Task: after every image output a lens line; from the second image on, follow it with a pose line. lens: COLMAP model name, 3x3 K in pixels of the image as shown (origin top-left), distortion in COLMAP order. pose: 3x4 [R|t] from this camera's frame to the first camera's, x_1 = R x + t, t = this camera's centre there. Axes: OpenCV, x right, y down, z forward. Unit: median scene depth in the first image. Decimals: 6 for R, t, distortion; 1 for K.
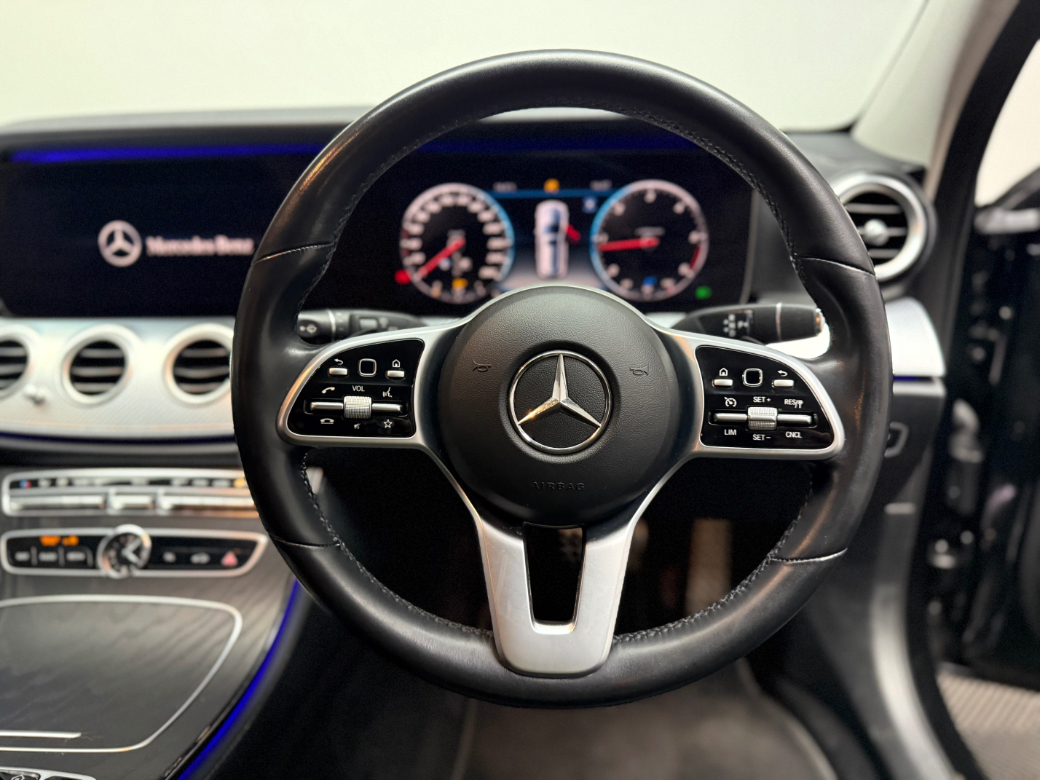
lens RADIAL K [[710.7, 0, 520.0], [0, 710.7, 390.0], [0, 0, 1]] dist [0.102389, -0.182647]
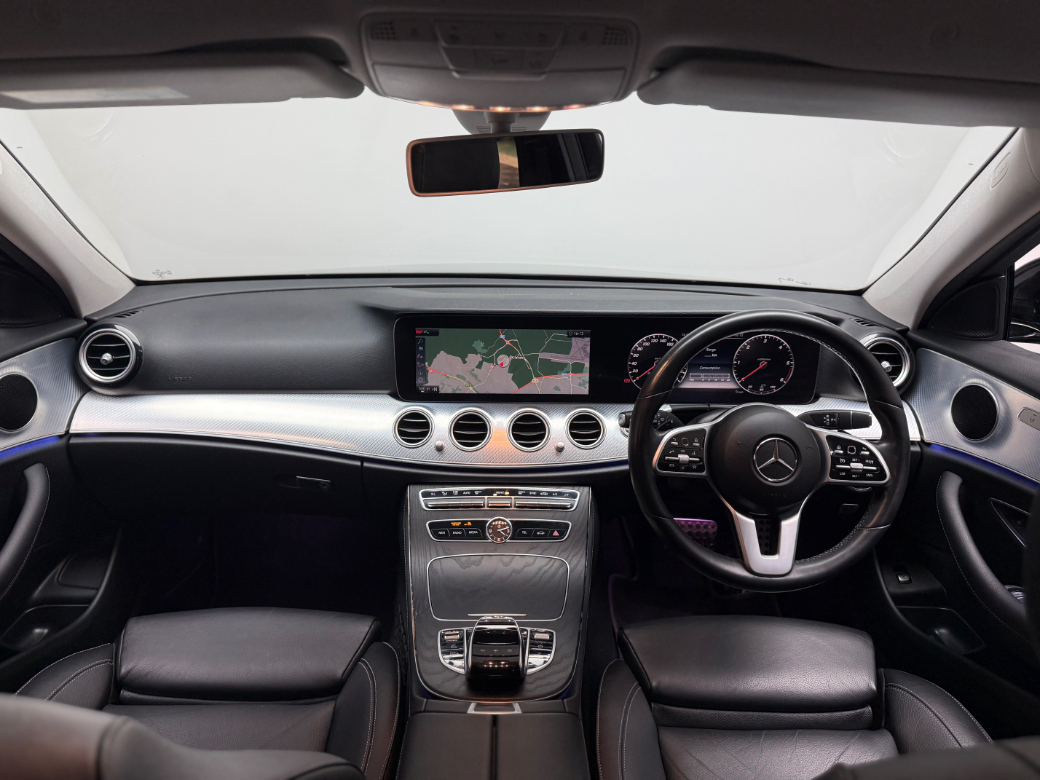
lens RADIAL K [[710.7, 0, 520.0], [0, 710.7, 390.0], [0, 0, 1]] dist [0.102389, -0.182647]
pose [[0.998222, 0.022351, 0.055263, -0.882741], [-0.020071, 0.998938, -0.041463, -0.093193], [-0.056131, 0.040280, 0.997611, -1.282119]]
